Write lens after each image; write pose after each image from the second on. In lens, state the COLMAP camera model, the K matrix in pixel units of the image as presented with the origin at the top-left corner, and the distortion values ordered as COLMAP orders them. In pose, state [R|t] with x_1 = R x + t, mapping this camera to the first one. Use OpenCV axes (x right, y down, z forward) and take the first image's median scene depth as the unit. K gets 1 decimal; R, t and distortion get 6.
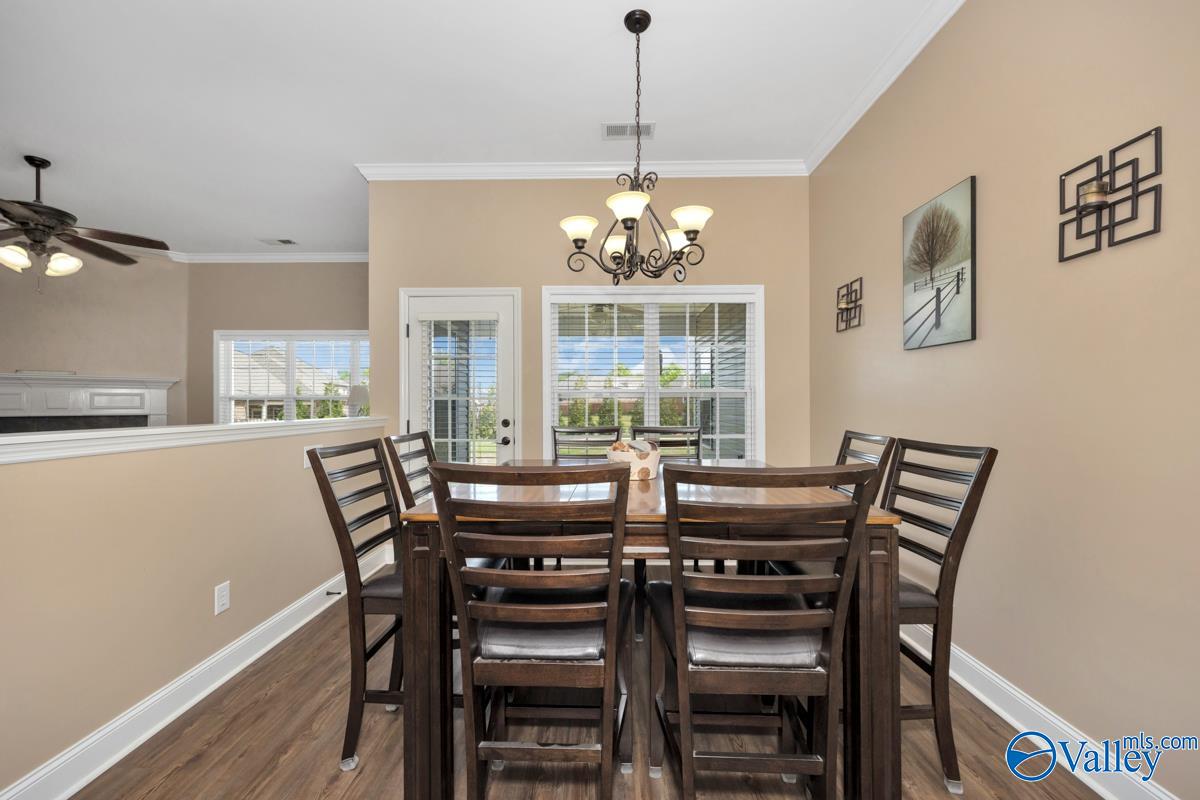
lens RADIAL K [[497.1, 0, 603.7], [0, 497.1, 406.1], [0, 0, 1]] dist [0.000902, 0.000058]
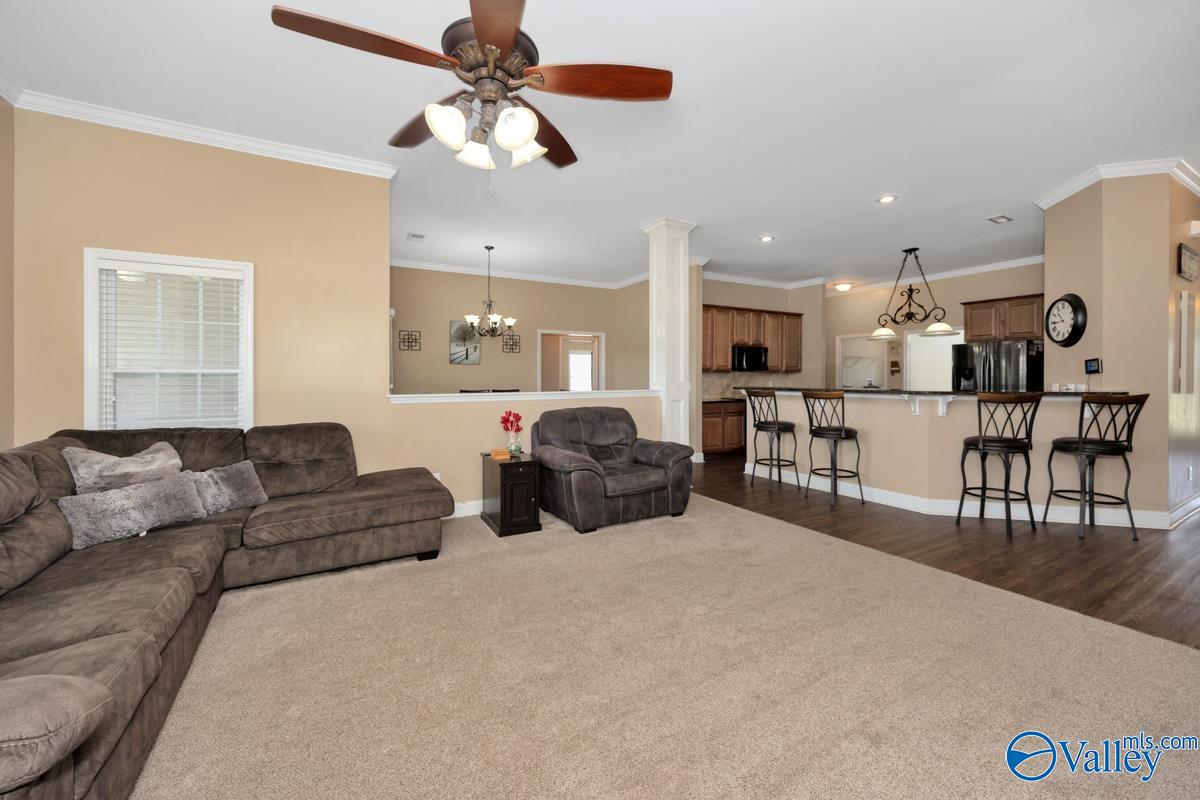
lens RADIAL K [[458.5, 0, 599.4], [0, 458.5, 396.4], [0, 0, 1]] dist [-0.001706, 0.000062]
pose [[-0.507739, -0.033930, 0.860843, -1.624388], [0.005004, 0.999091, 0.042330, -0.017197], [-0.861497, 0.025800, -0.507107, 1.153213]]
